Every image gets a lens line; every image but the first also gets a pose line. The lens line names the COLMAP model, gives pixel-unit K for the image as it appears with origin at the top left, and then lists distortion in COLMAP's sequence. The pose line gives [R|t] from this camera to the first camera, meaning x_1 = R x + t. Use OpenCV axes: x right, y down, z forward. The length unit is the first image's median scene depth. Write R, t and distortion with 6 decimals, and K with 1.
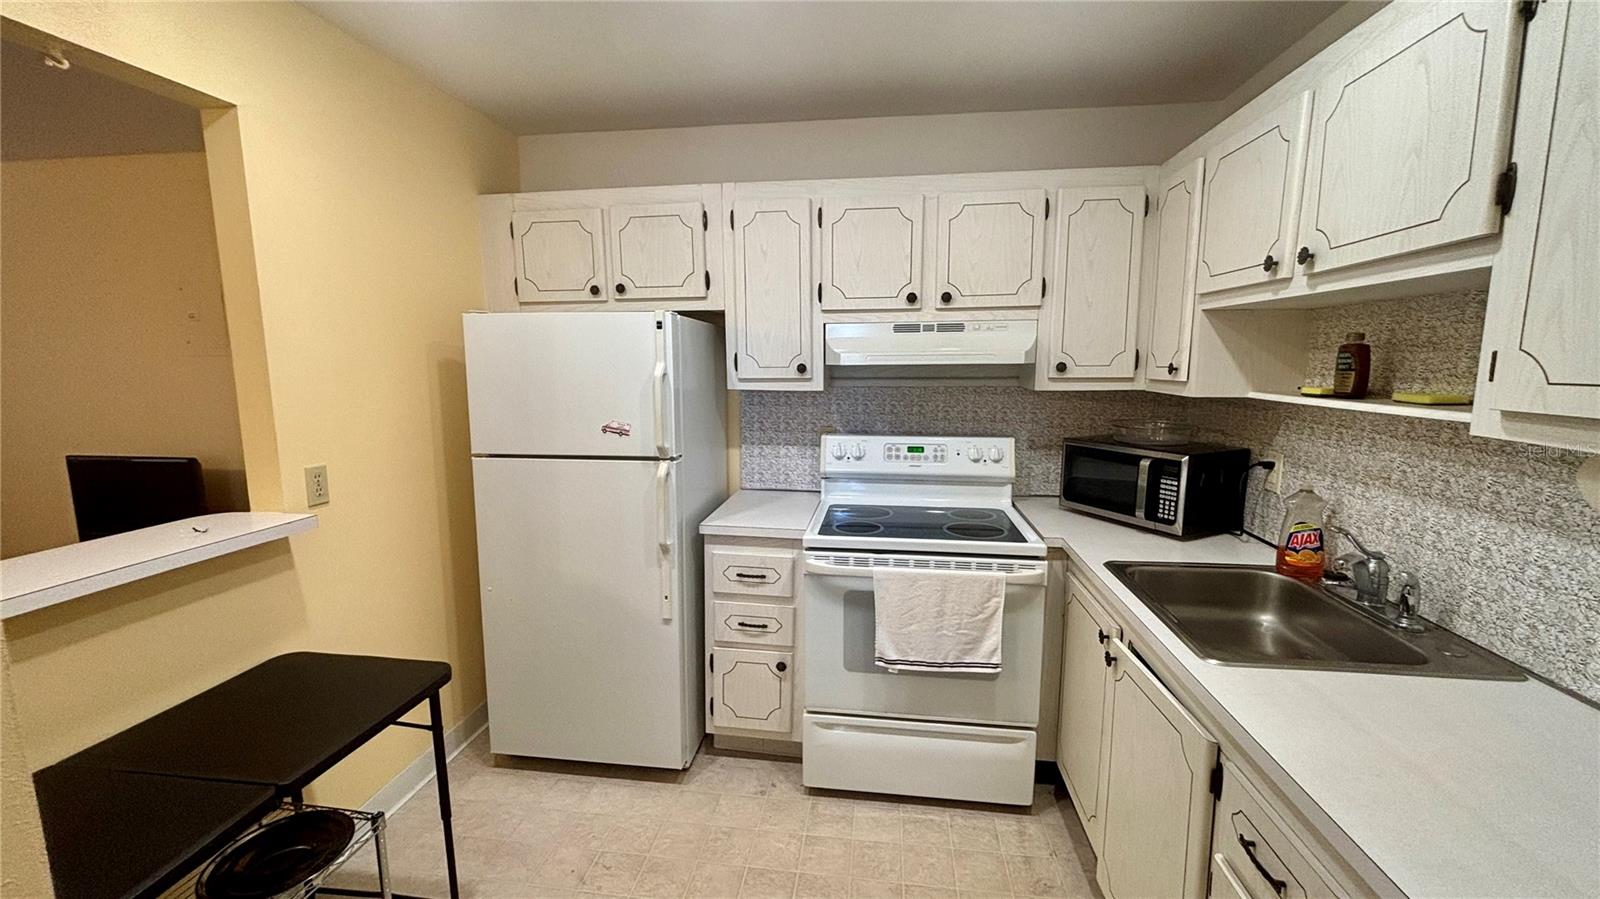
lens RADIAL K [[636.6, 0, 805.9], [0, 636.6, 448.9], [0, 0, 1]] dist [0.013833, 0.000141]
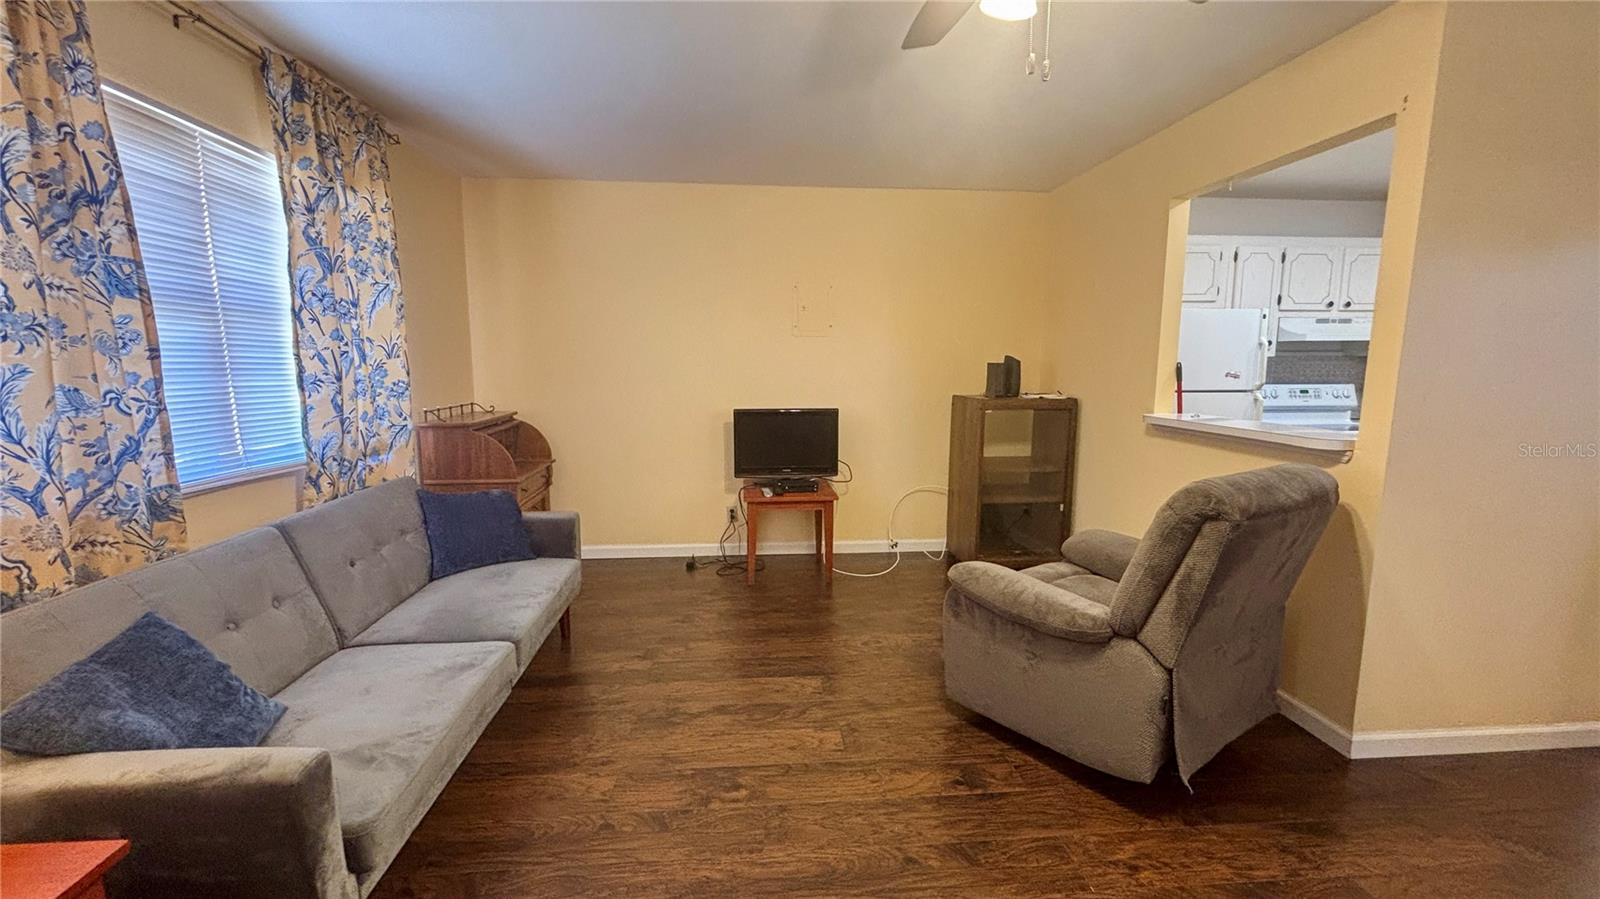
lens RADIAL K [[637.0, 0, 805.6], [0, 637.0, 447.2], [0, 0, 1]] dist [-0.000265, -0.000235]
pose [[0.978973, -0.025789, 0.202355, -1.764397], [0.025663, 0.999665, 0.003246, 0.130259], [-0.202371, 0.002016, 0.979307, -0.485718]]
